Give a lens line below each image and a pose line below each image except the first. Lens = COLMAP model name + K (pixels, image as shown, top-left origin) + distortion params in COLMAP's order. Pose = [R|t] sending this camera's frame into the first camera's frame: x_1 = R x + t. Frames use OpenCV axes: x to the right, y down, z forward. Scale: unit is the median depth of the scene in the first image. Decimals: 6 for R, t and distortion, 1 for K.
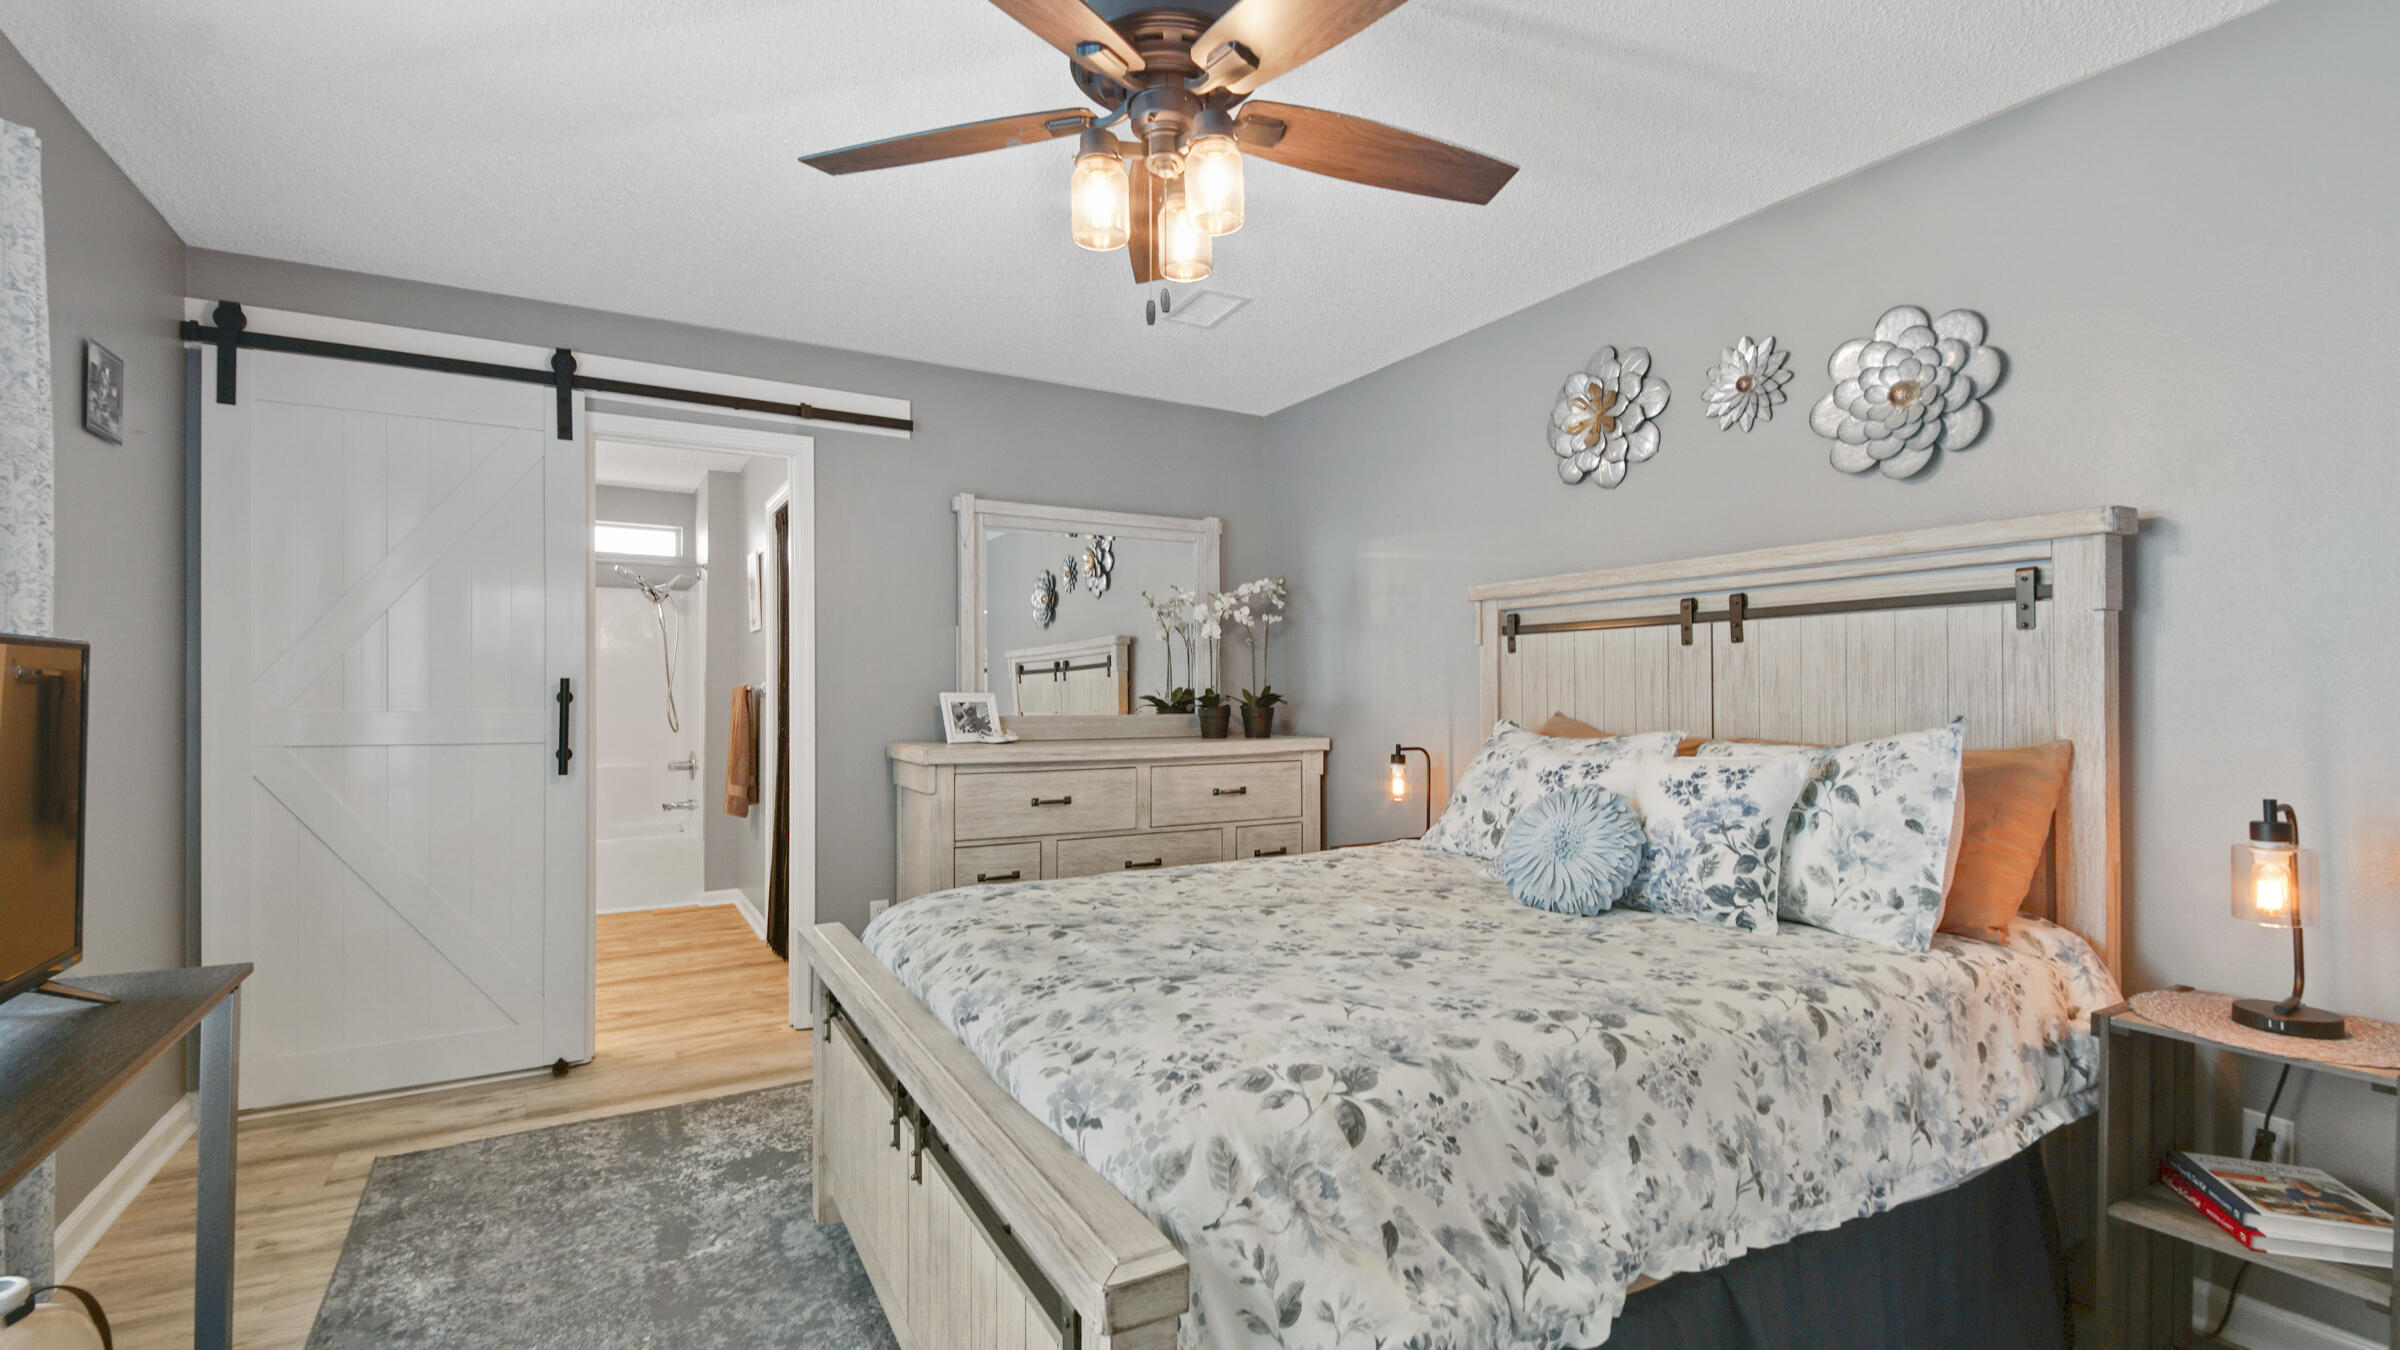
lens RADIAL K [[1055.1, 0, 1198.0], [0, 1055.1, 667.4], [0, 0, 1]] dist [0.032816, -0.015993]
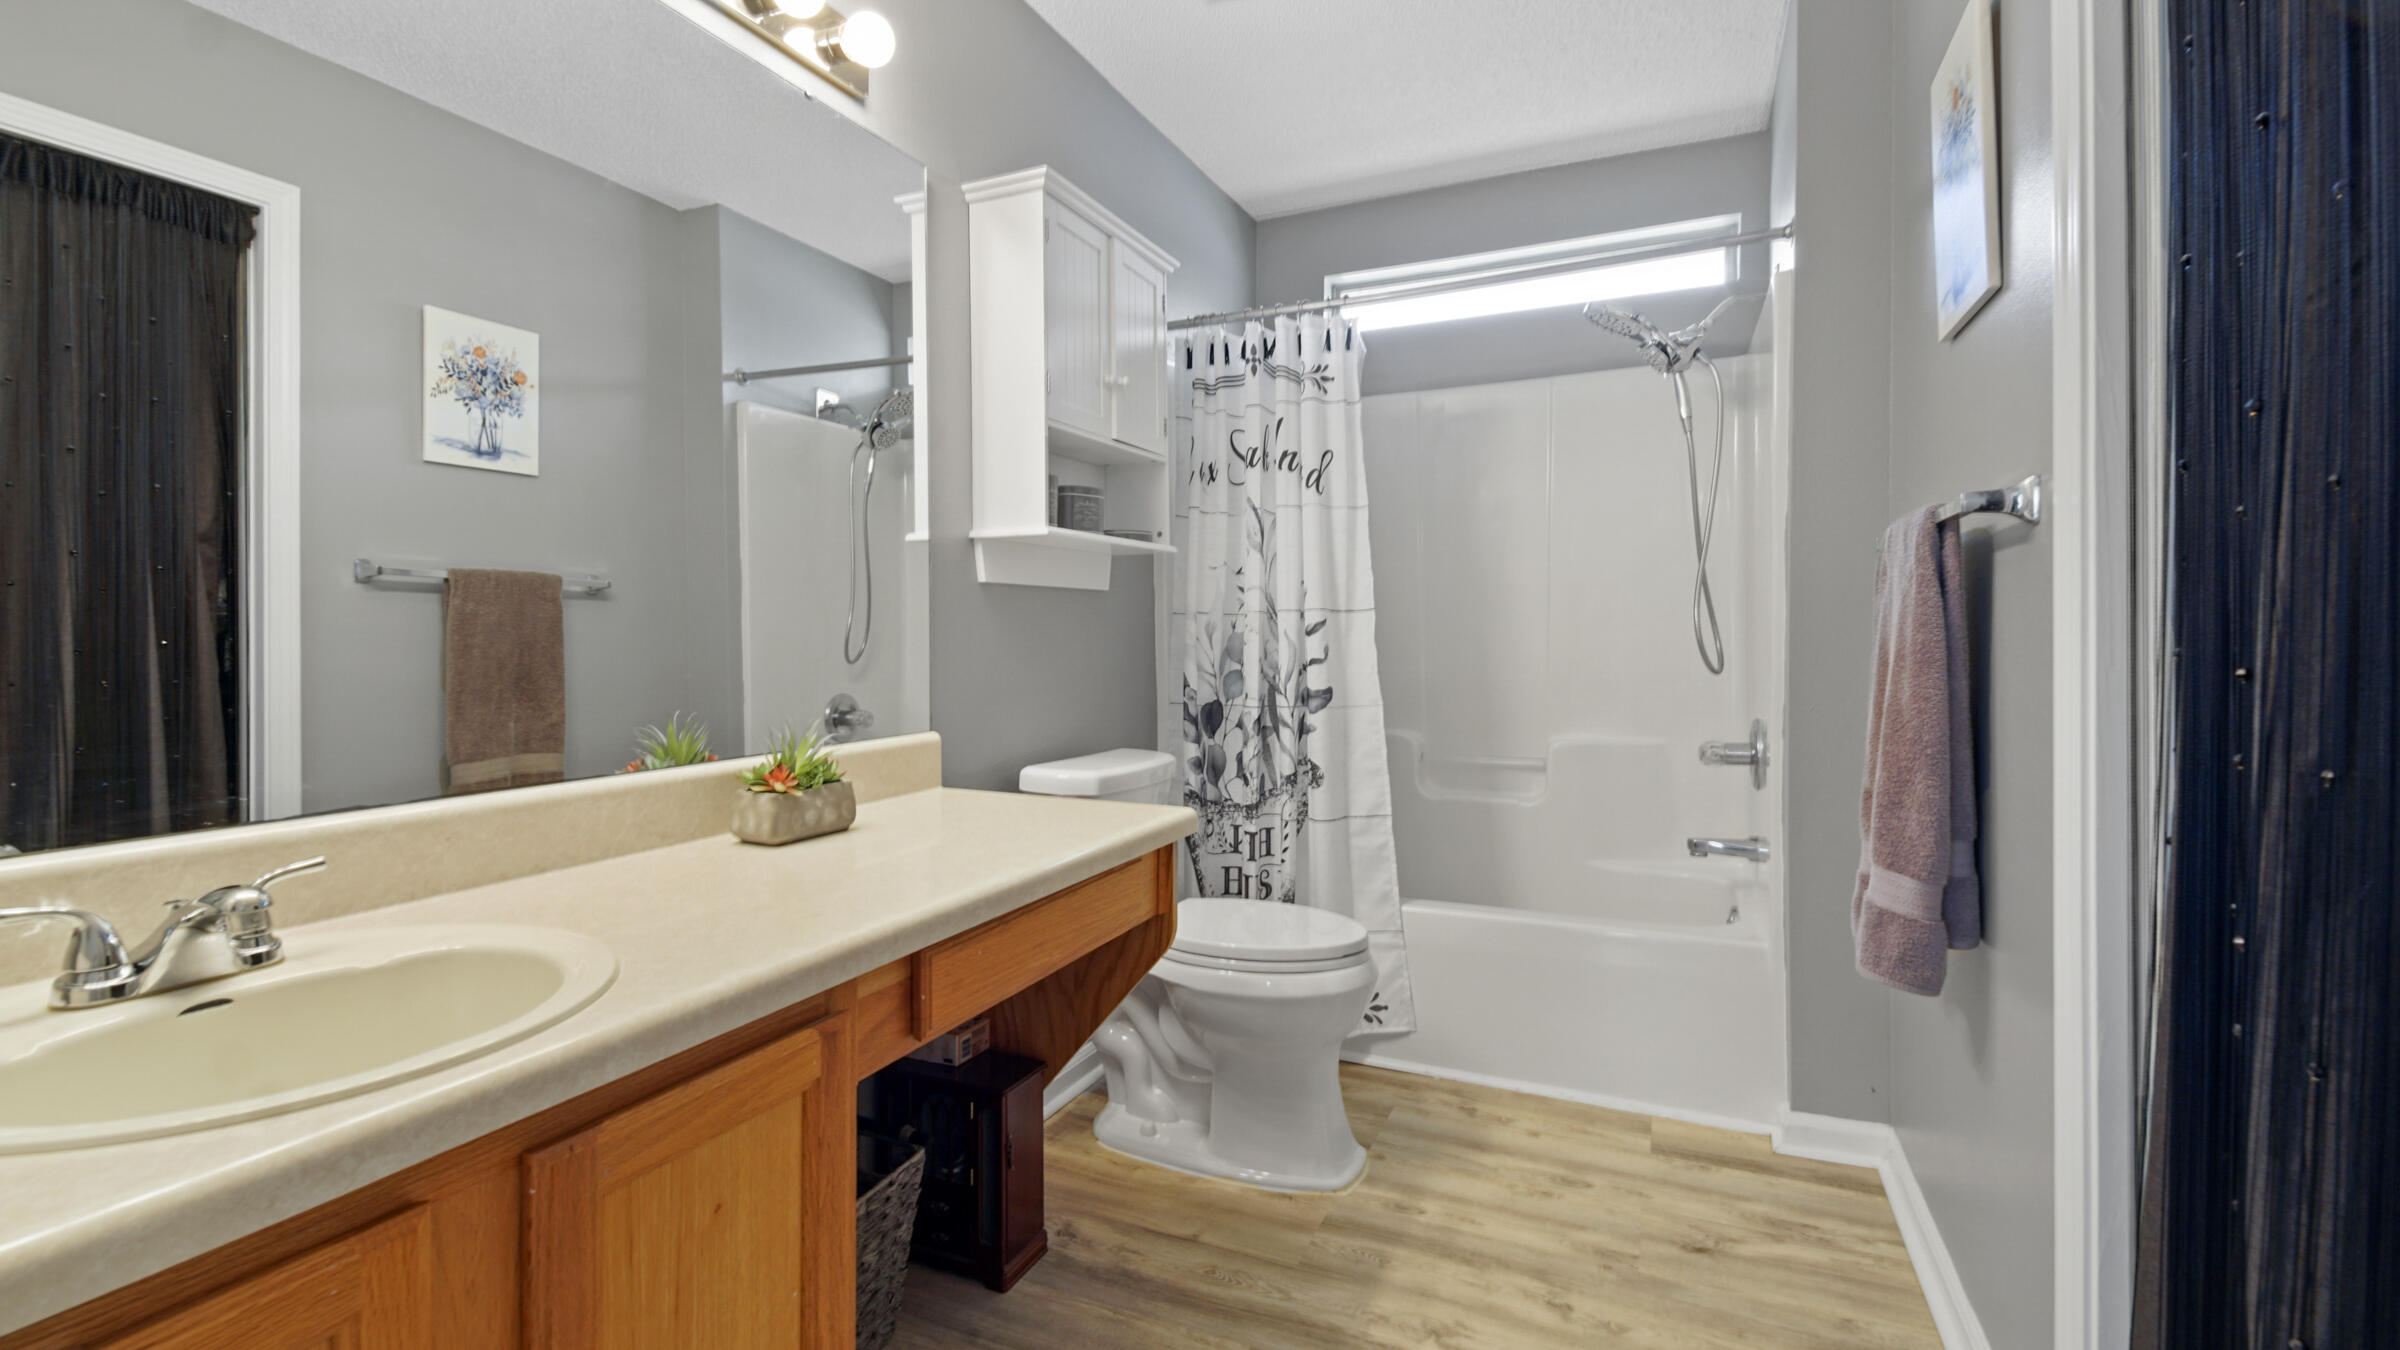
lens RADIAL K [[1055.1, 0, 1198.0], [0, 1055.1, 667.4], [0, 0, 1]] dist [0.032816, -0.015993]
pose [[0.583014, 0.024443, -0.812094, -0.287232], [0.030837, 0.998161, 0.052182, 0.032527], [0.811877, -0.055465, 0.581188, 0.627547]]
